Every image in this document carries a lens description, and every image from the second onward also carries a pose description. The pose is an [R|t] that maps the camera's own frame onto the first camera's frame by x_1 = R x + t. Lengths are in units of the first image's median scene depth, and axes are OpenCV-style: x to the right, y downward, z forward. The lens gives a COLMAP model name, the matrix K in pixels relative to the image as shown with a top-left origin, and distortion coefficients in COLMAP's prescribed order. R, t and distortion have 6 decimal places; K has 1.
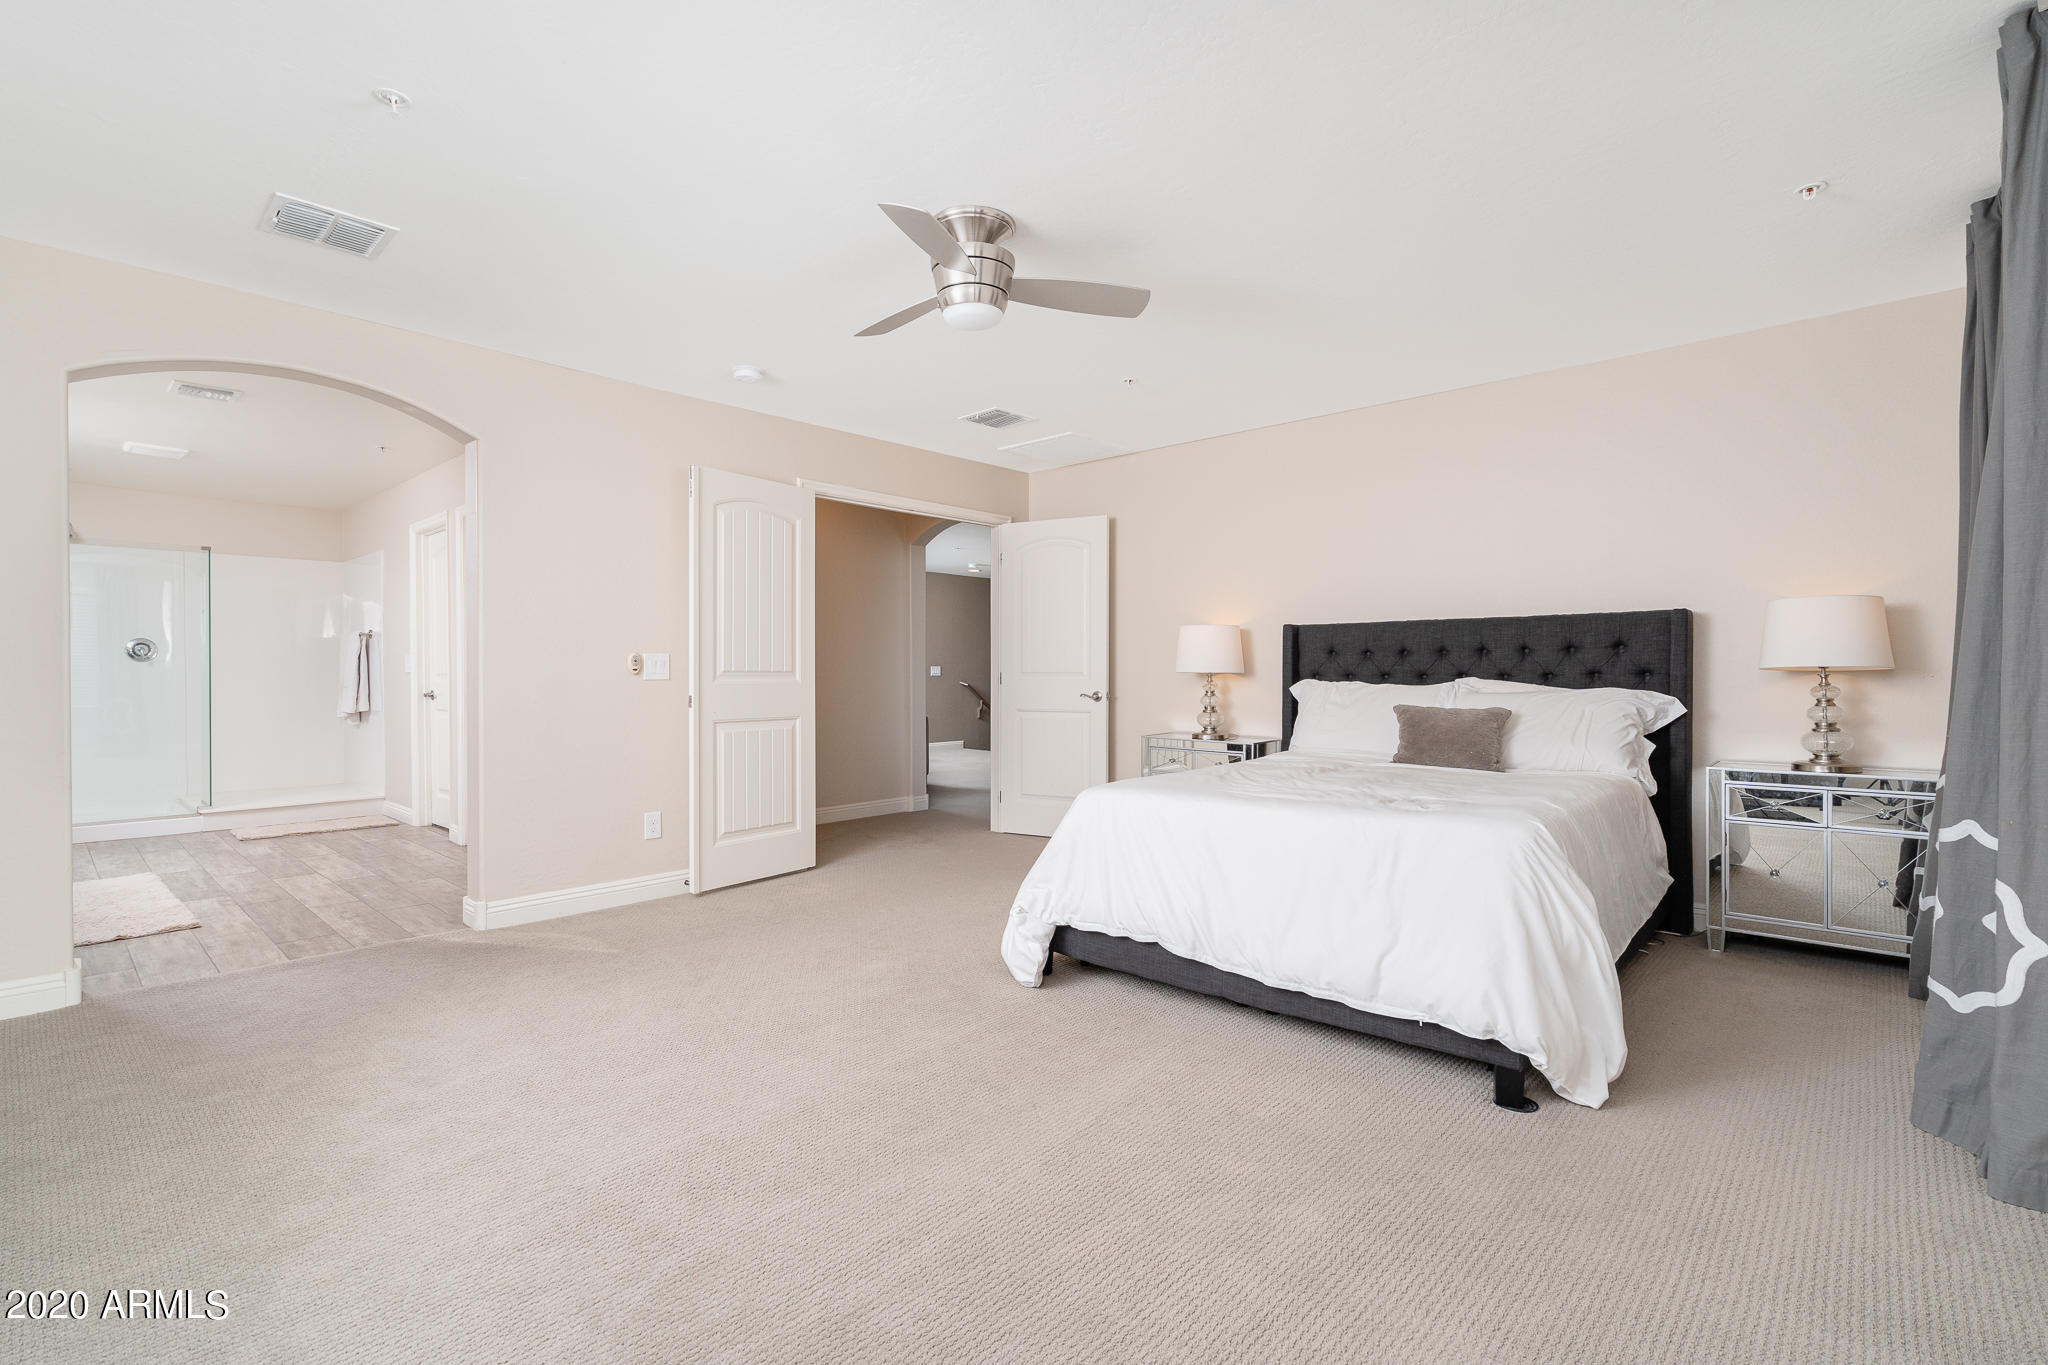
lens RADIAL K [[926.4, 0, 1018.7], [0, 926.4, 676.2], [0, 0, 1]] dist [-0.002904, 0.000495]
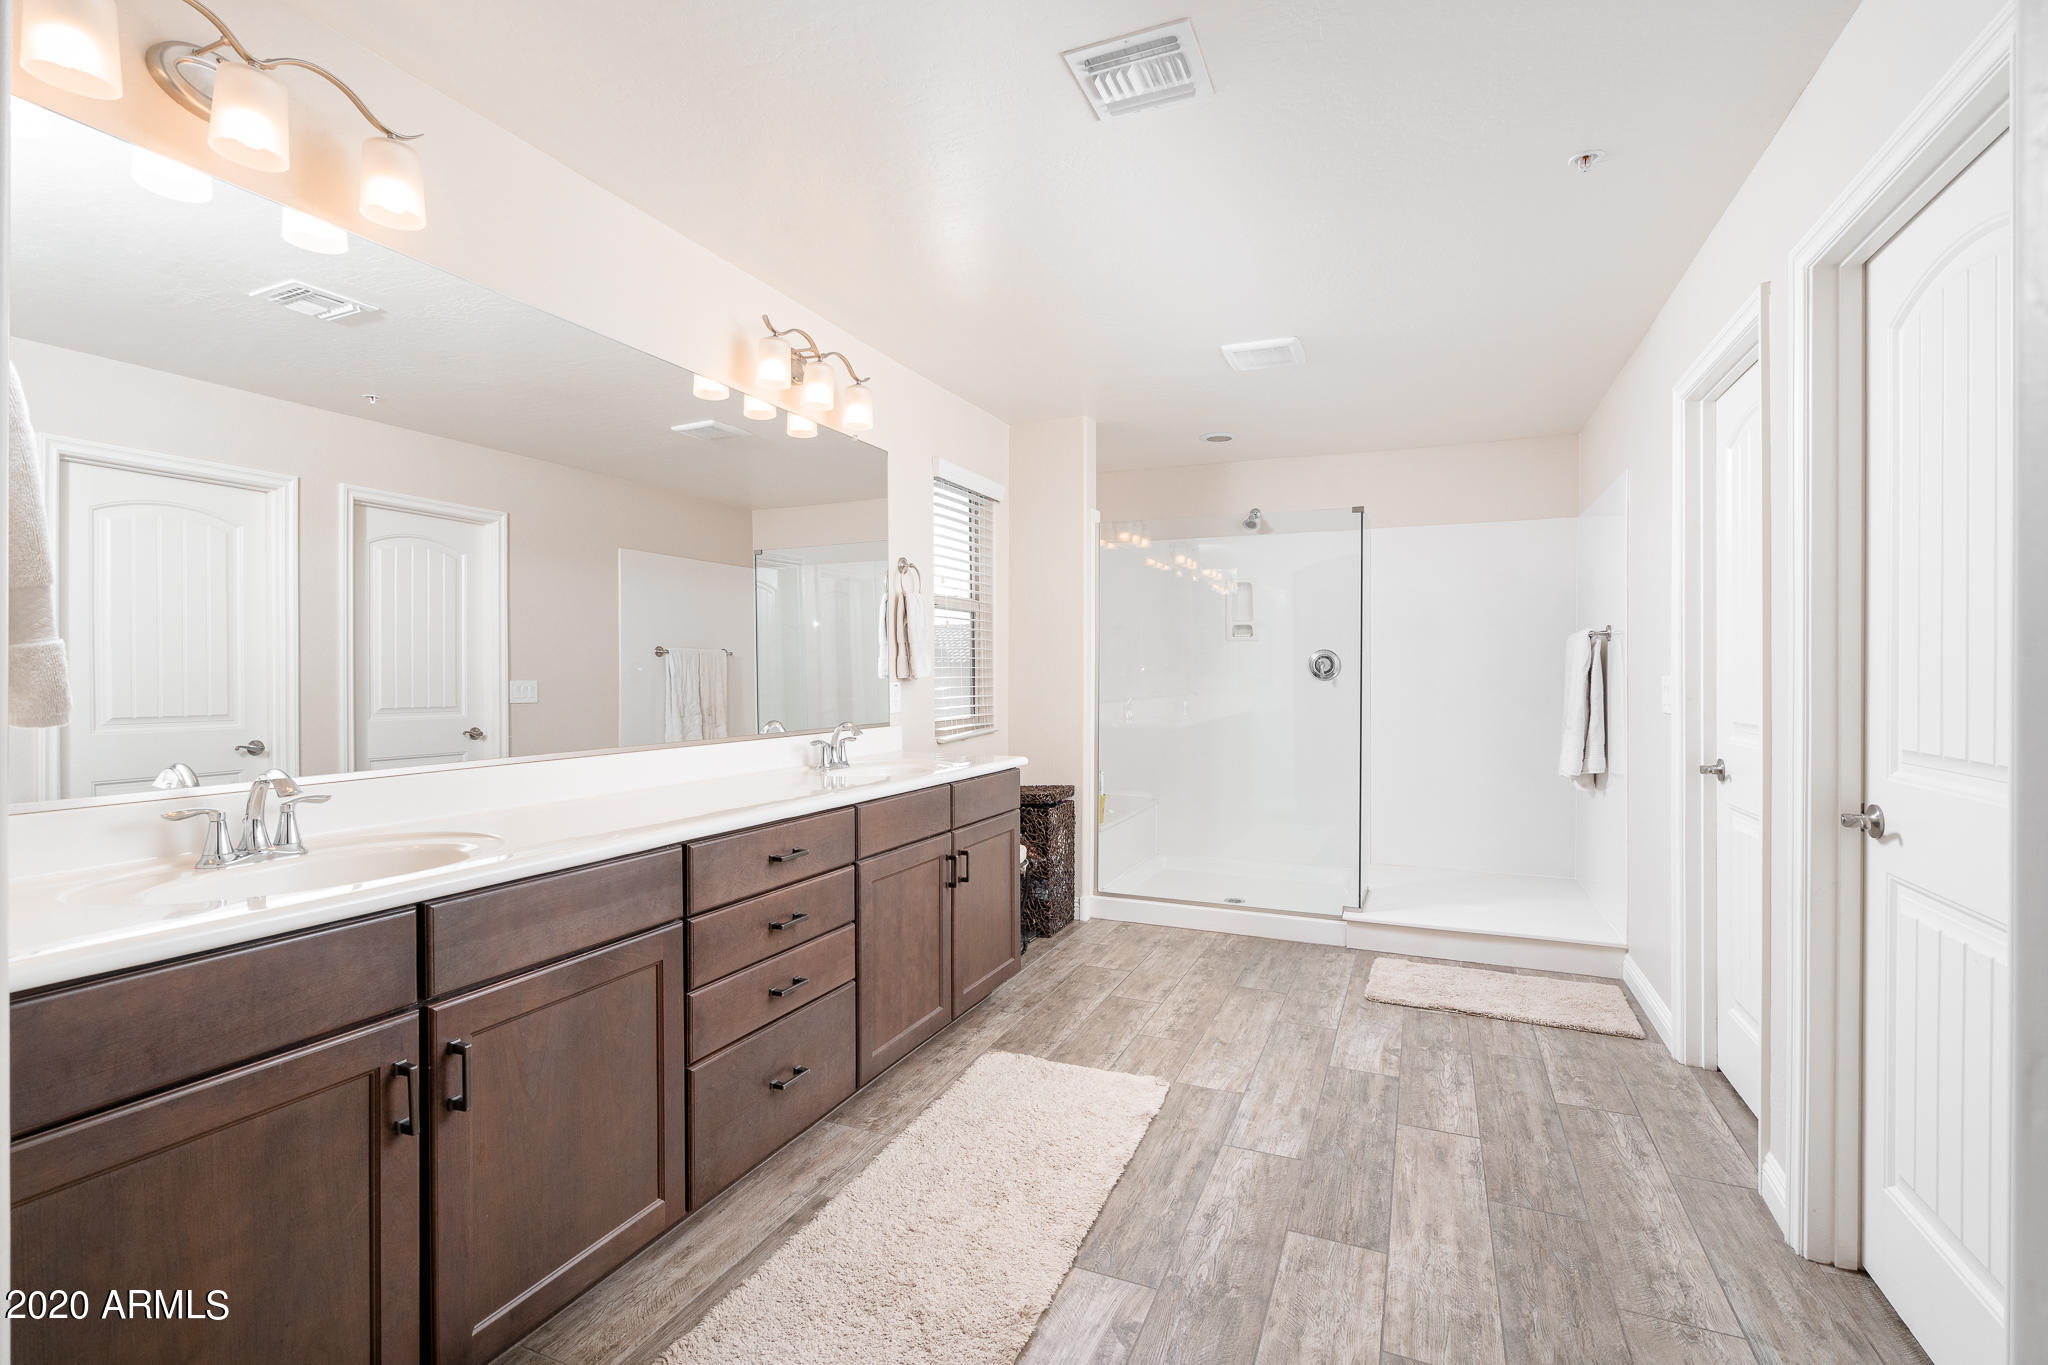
lens RADIAL K [[926.4, 0, 1020.3], [0, 926.4, 674.5], [0, 0, 1]] dist [-0.002904, 0.000495]
pose [[0.328200, 0.007019, -0.944582, -0.307938], [-0.010468, 0.999938, 0.003793, -0.020027], [0.944550, 0.008643, 0.328253, 0.506566]]
